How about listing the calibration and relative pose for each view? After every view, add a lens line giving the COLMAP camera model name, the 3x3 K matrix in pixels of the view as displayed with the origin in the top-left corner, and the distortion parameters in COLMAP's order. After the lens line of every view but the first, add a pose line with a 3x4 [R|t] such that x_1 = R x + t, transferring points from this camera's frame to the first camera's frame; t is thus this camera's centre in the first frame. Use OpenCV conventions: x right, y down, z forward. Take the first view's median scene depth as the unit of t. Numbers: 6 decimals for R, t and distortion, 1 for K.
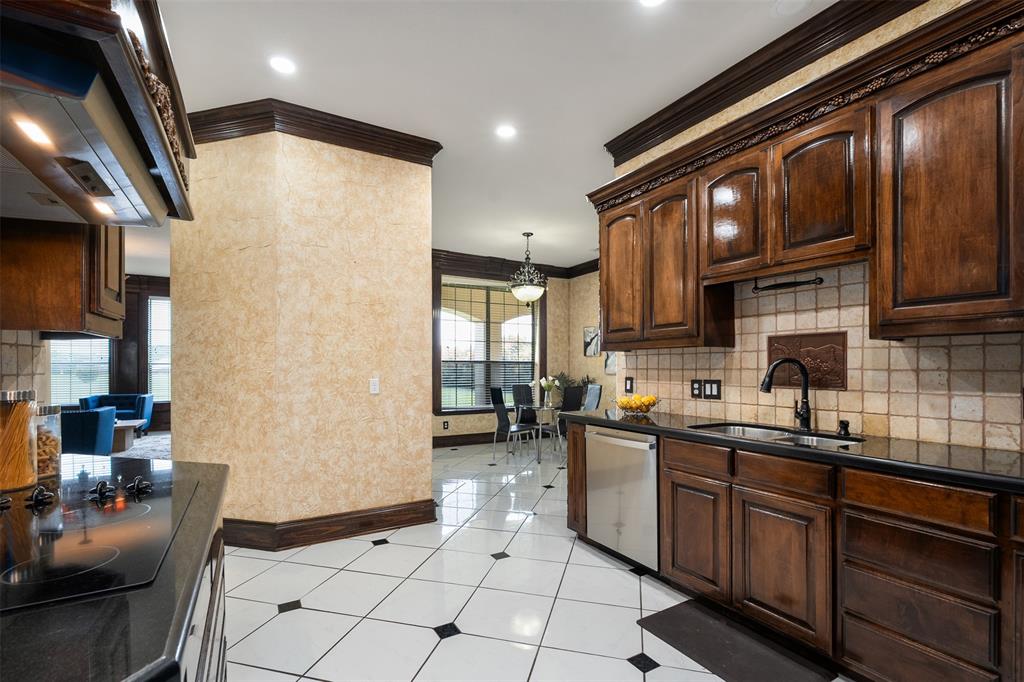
lens RADIAL K [[453.2, 0, 511.9], [0, 453.2, 368.4], [0, 0, 1]] dist [-0.007235, 0.000447]
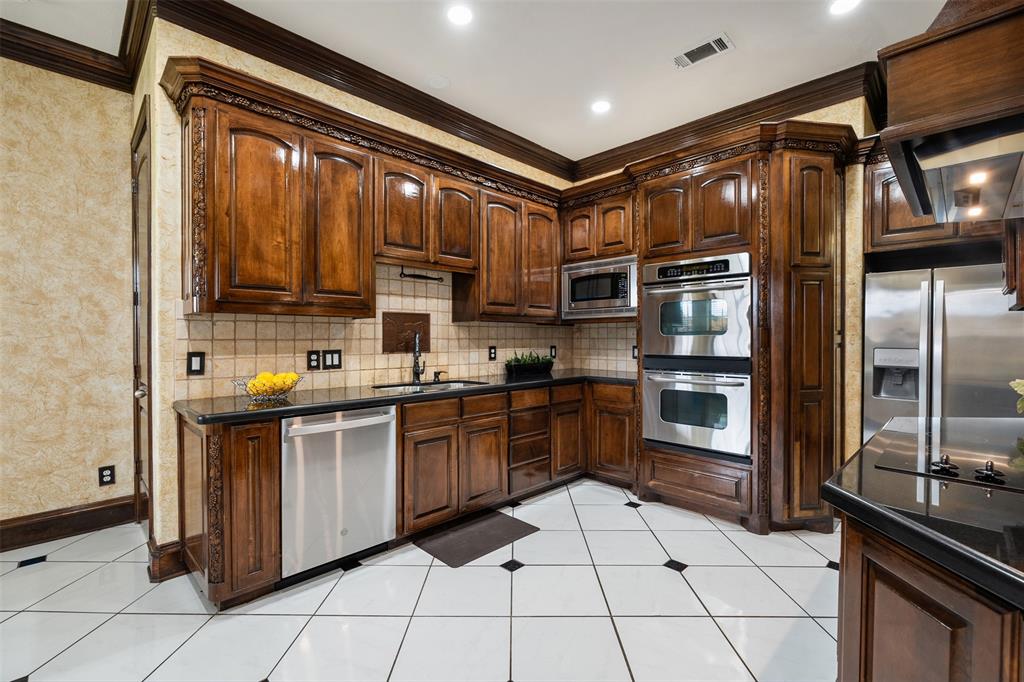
lens RADIAL K [[453.2, 0, 511.5], [0, 453.2, 339.7], [0, 0, 1]] dist [-0.007235, 0.000447]
pose [[-0.250508, -0.008380, 0.968078, -0.653585], [0.000513, 0.999961, 0.008789, -0.006115], [-0.968114, 0.002699, -0.250494, 0.901492]]
